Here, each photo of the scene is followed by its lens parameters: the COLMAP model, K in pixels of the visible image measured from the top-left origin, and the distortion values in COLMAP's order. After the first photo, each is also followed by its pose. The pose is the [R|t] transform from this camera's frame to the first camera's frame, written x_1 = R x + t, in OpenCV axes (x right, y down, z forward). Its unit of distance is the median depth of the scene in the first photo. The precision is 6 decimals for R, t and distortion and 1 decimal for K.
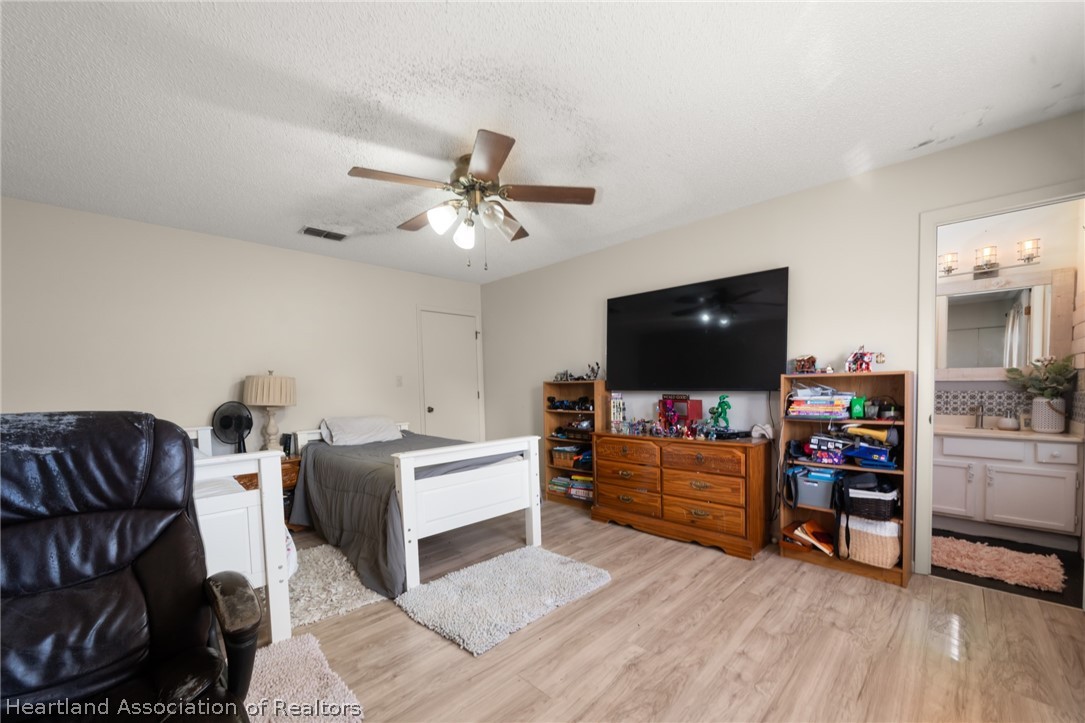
lens RADIAL K [[412.4, 0, 548.1], [0, 412.4, 383.6], [0, 0, 1]] dist [-0.000012, -0.000031]
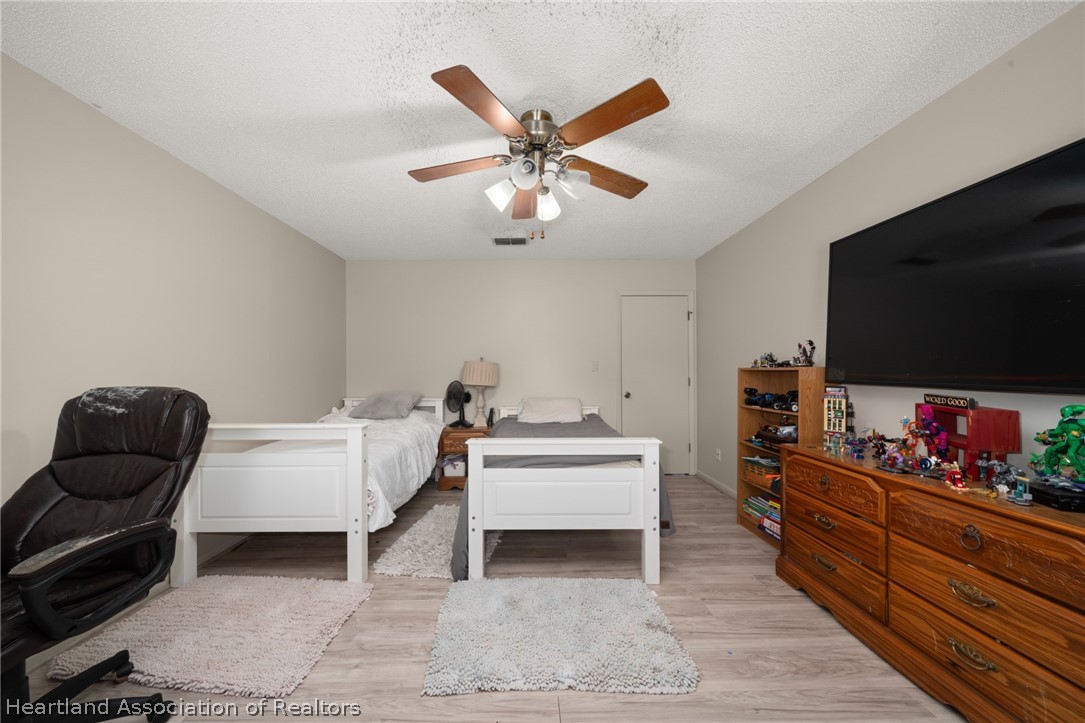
lens RADIAL K [[373.7, 0, 540.9], [0, 373.7, 361.6], [0, 0, 1]] dist [-0.000944, 0.000022]
pose [[0.719665, -0.002623, -0.694317, 0.266819], [-0.007956, 0.999896, -0.012024, -0.006671], [0.694276, 0.014177, 0.719569, 0.305639]]
